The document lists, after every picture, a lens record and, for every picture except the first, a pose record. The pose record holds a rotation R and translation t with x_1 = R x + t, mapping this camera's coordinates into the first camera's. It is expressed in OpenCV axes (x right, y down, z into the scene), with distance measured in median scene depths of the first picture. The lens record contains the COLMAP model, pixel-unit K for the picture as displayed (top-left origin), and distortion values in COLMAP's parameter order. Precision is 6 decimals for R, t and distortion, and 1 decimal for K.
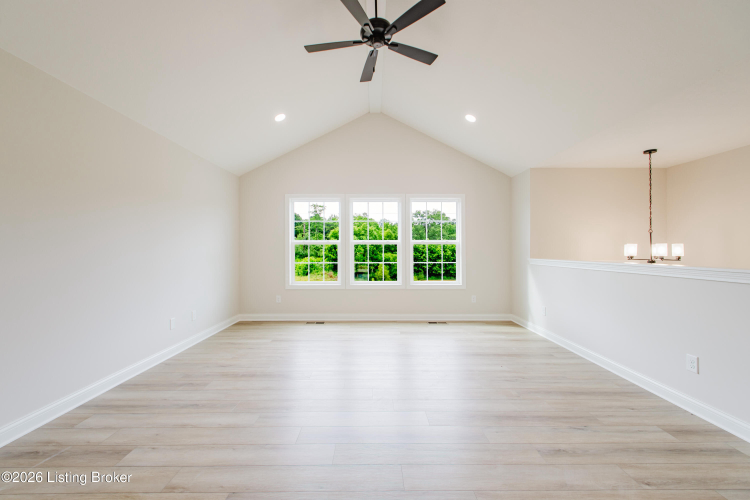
lens RADIAL K [[299.4, 0, 376.5], [0, 299.4, 248.1], [0, 0, 1]] dist [0.004443, -0.002445]
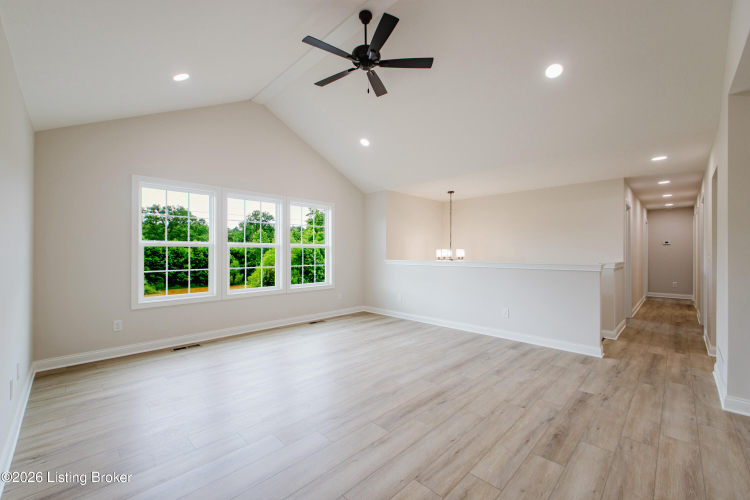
lens RADIAL K [[301.7, 0, 375.6], [0, 301.7, 250.5], [0, 0, 1]] dist [0.007188, -0.002927]
pose [[0.715975, 0.004113, 0.698114, -0.389402], [-0.002475, 0.999991, -0.003353, -0.000939], [-0.698122, 0.000673, 0.715979, 0.090391]]
